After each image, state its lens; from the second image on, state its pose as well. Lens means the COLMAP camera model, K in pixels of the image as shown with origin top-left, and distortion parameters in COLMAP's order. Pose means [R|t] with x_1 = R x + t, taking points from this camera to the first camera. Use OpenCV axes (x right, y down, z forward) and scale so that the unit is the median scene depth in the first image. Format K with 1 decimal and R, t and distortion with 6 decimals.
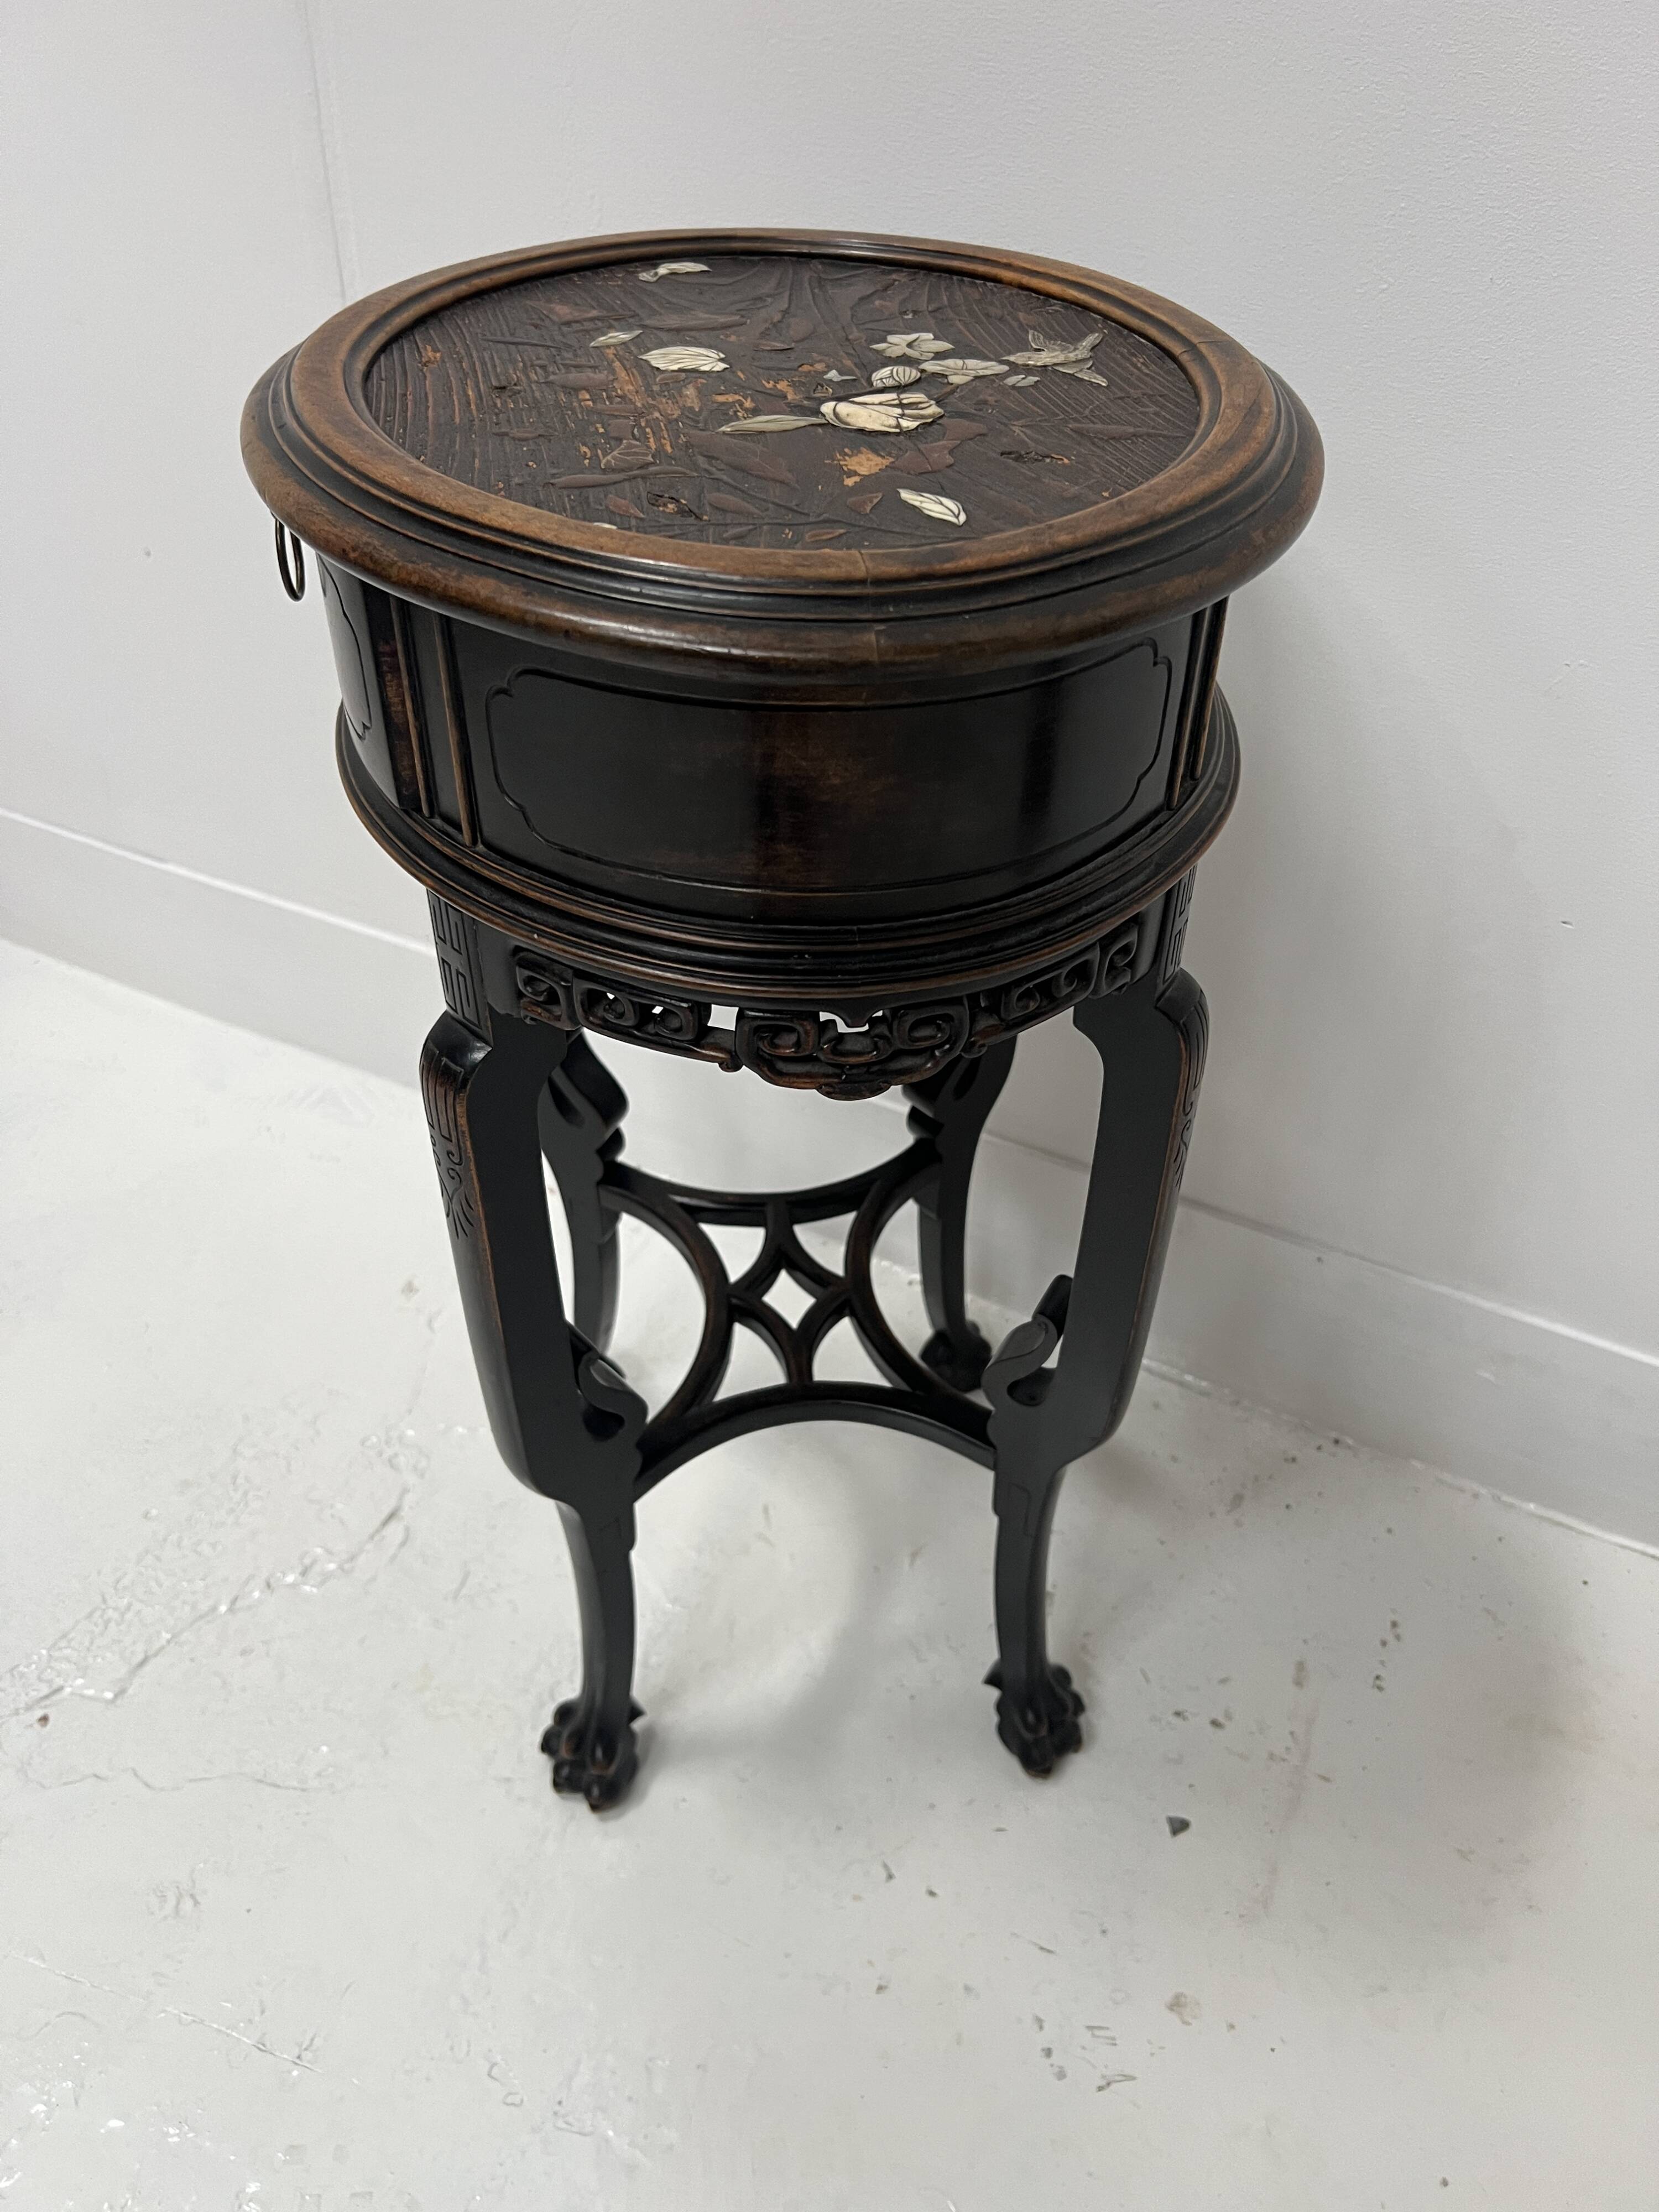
lens RADIAL K [[1694.5, 0, 818.4], [0, 1694.5, 1113.6], [0, 0, 1]] dist [0.032148, -0.045296]
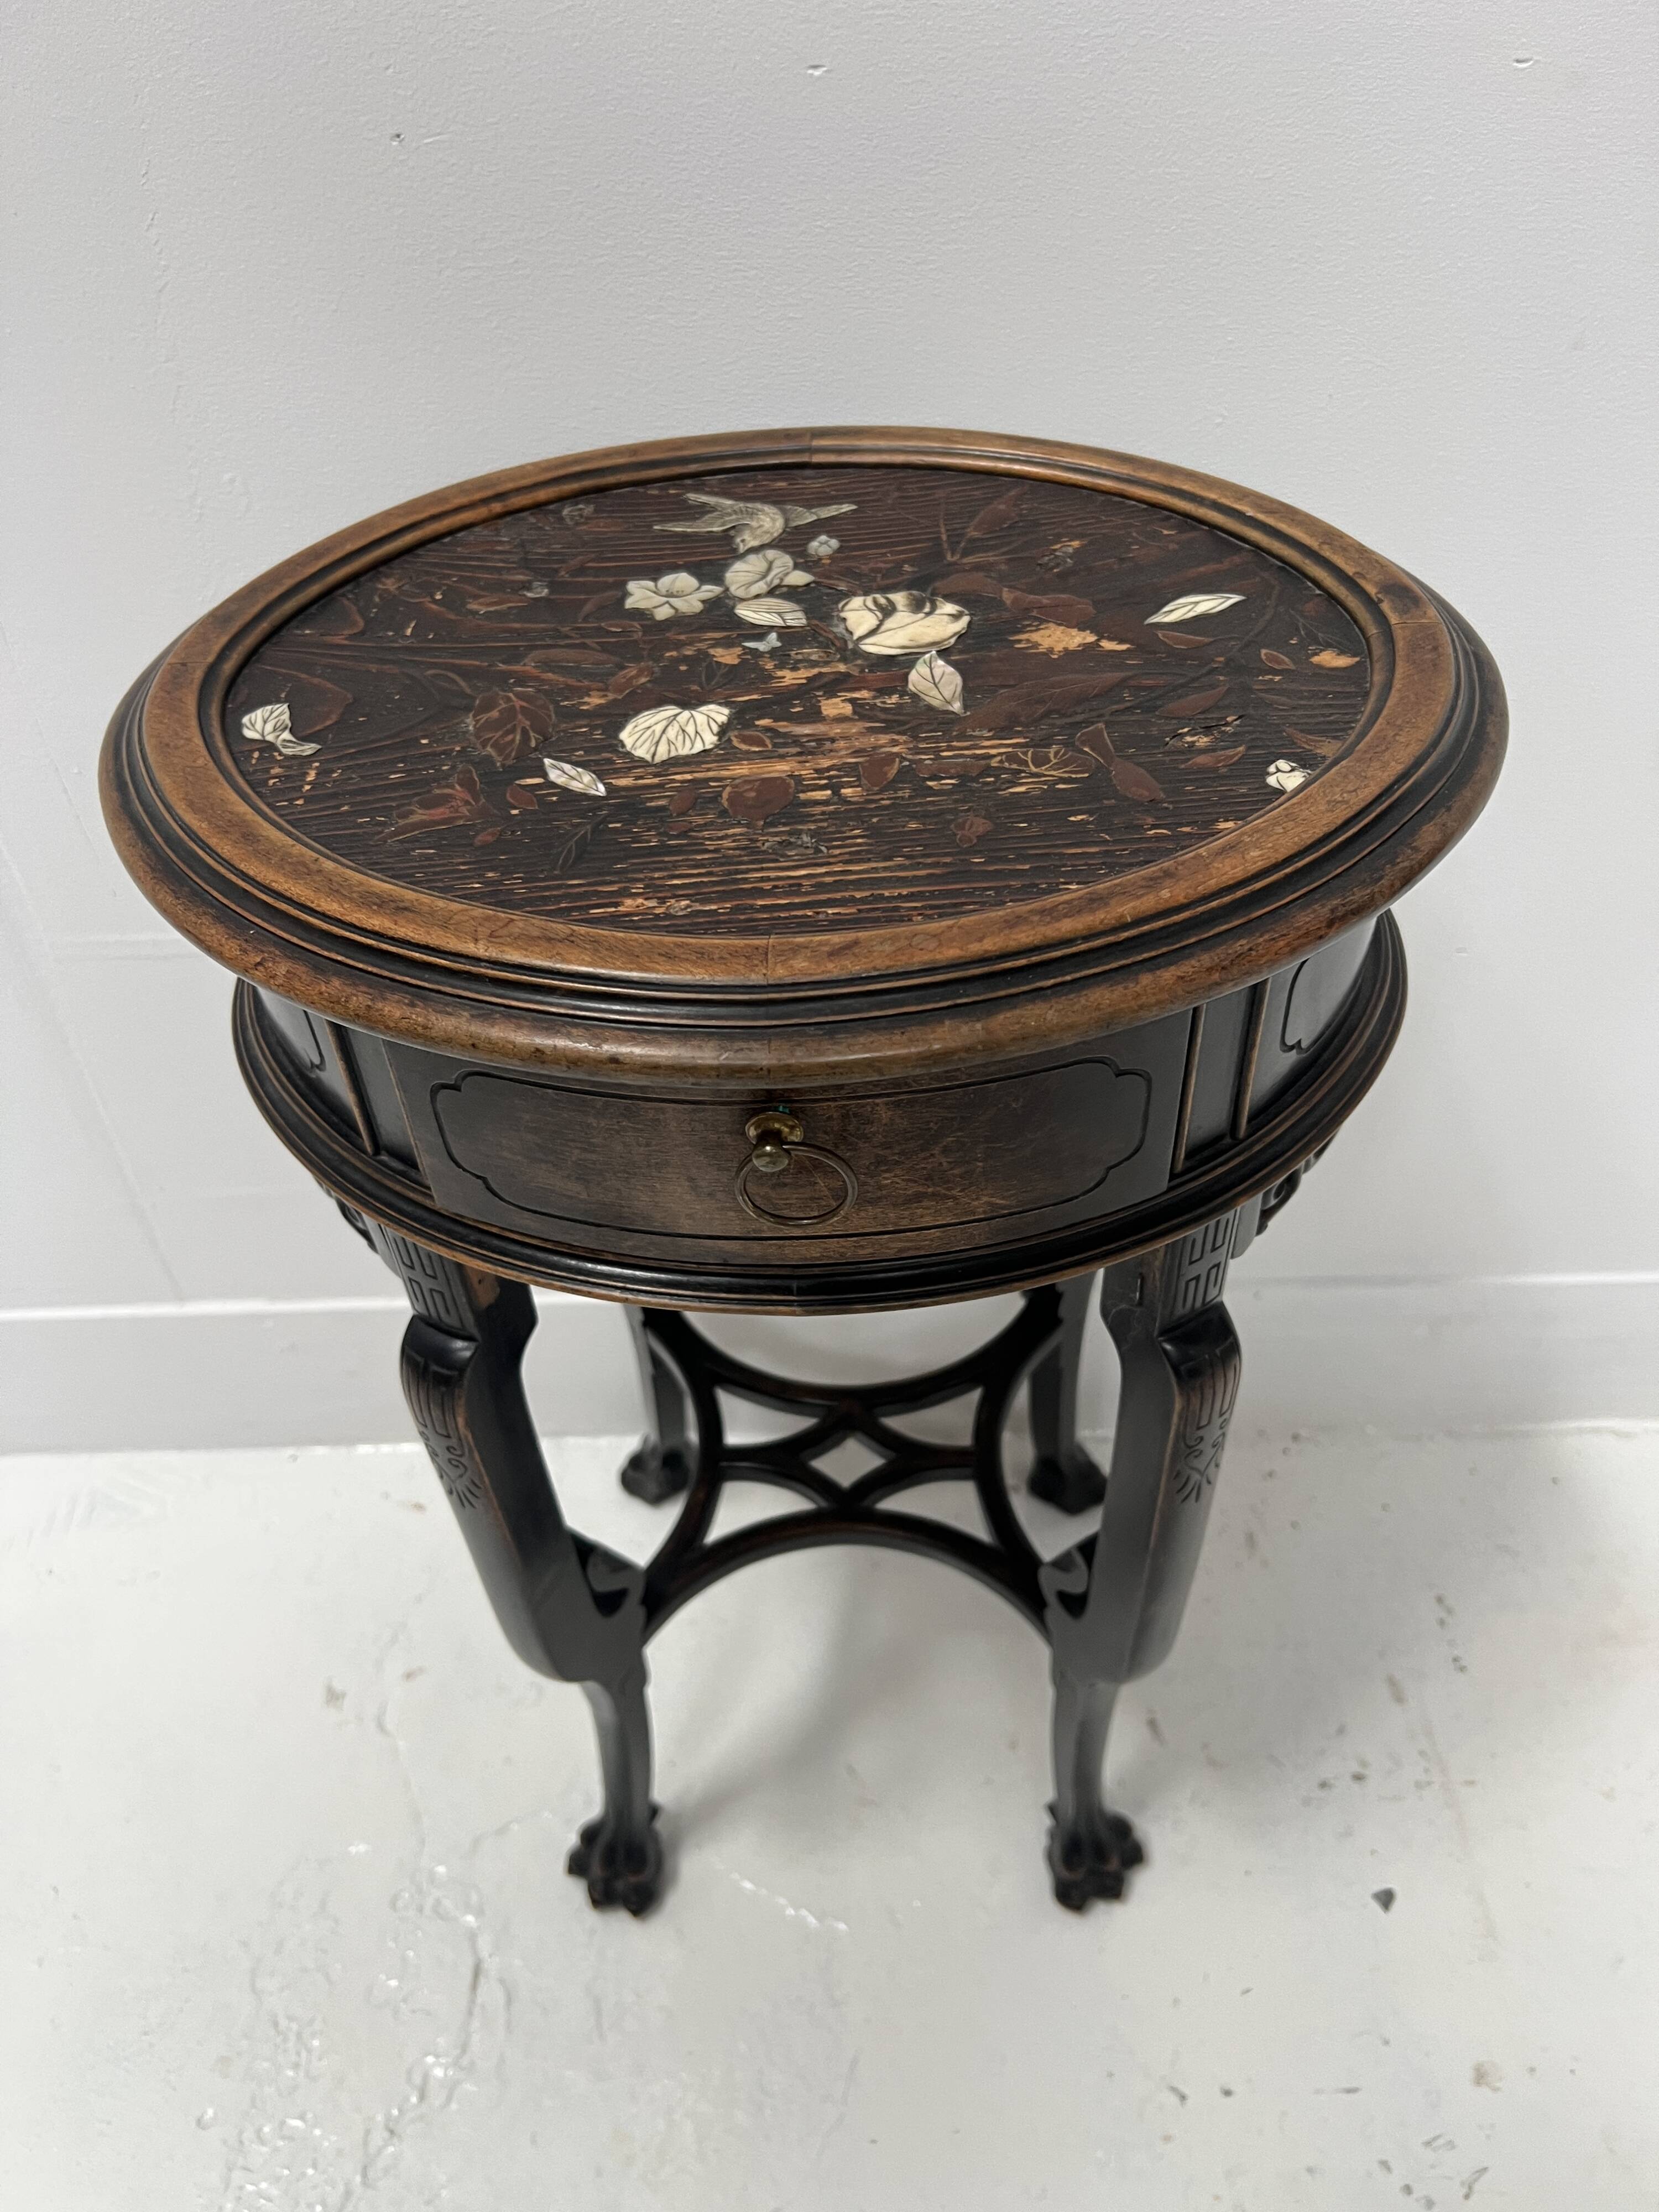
lens RADIAL K [[1694.5, 0, 822.3], [0, 1694.5, 1121.3], [0, 0, 1]] dist [0.032148, -0.045296]
pose [[0.890293, -0.355006, 0.285217, -0.205640], [0.331745, 0.934667, 0.127840, -0.248369], [-0.311966, -0.019196, 0.949899, 0.136633]]
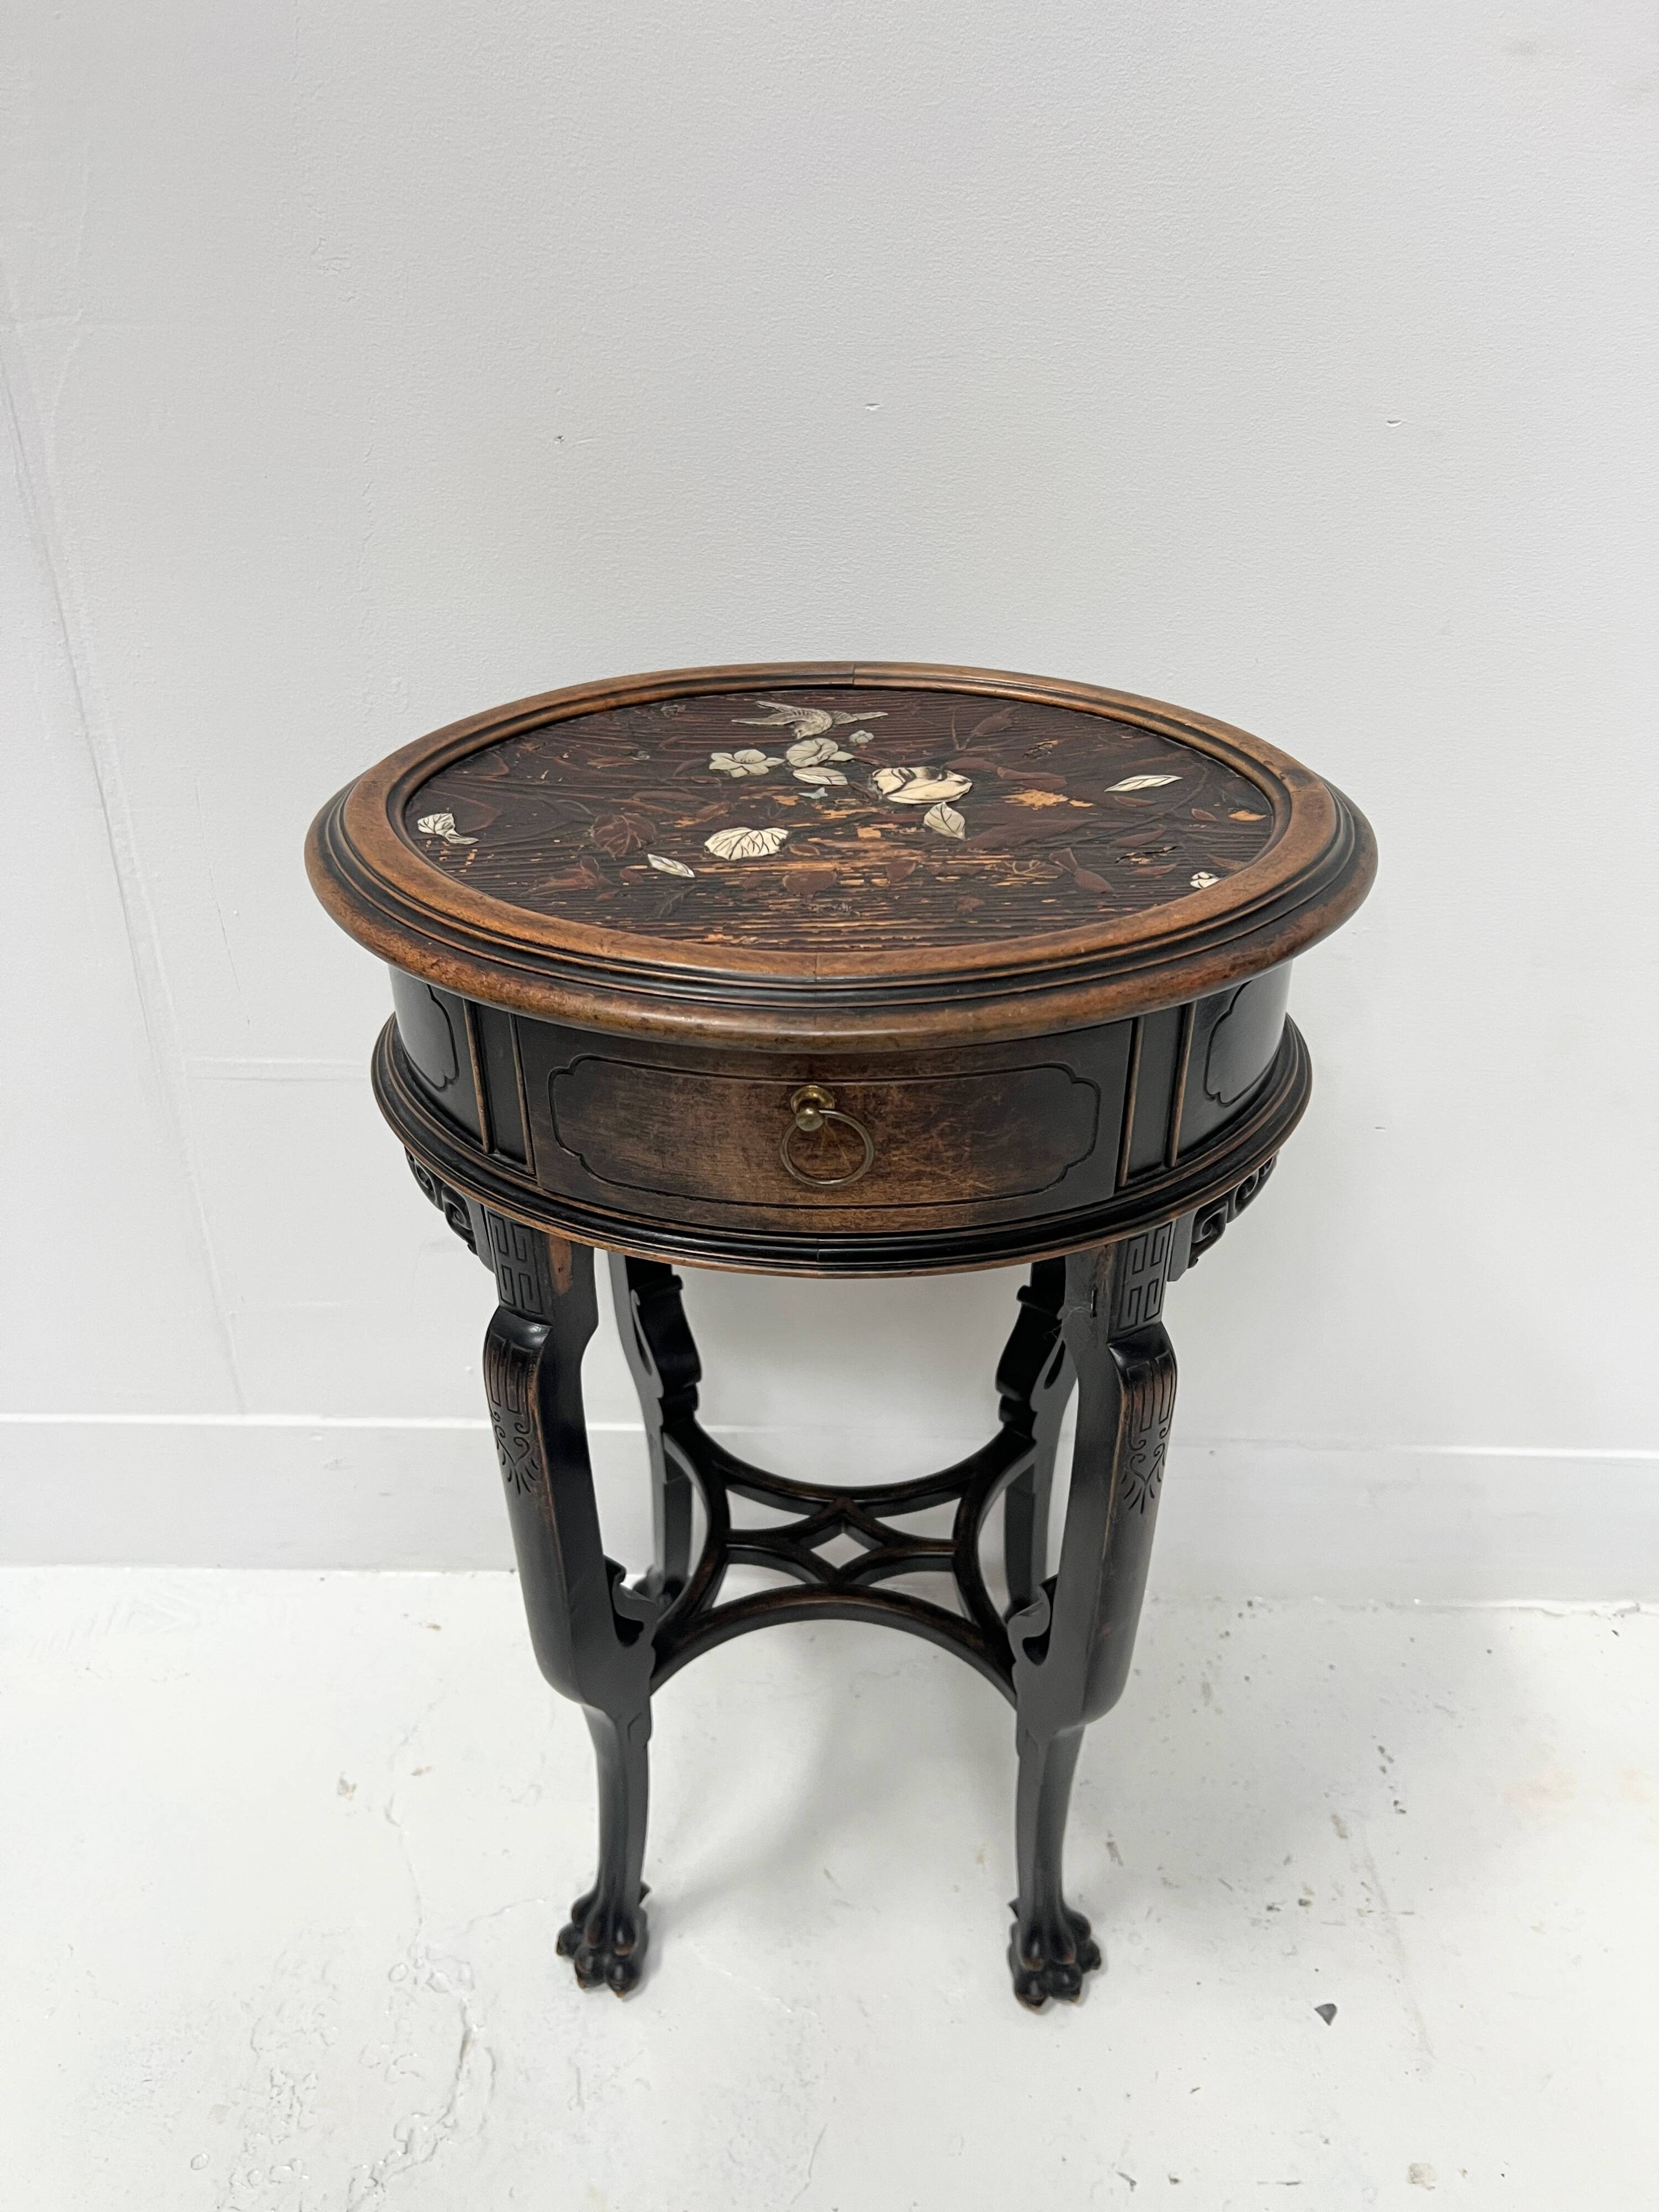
lens RADIAL K [[1694.5, 0, 819.6], [0, 1694.5, 1121.9], [0, 0, 1]] dist [0.032148, -0.045296]
pose [[0.903992, -0.247688, 0.348495, -0.303093], [0.285279, 0.956555, -0.060150, -0.142278], [-0.318456, 0.153793, 0.935379, 0.002987]]
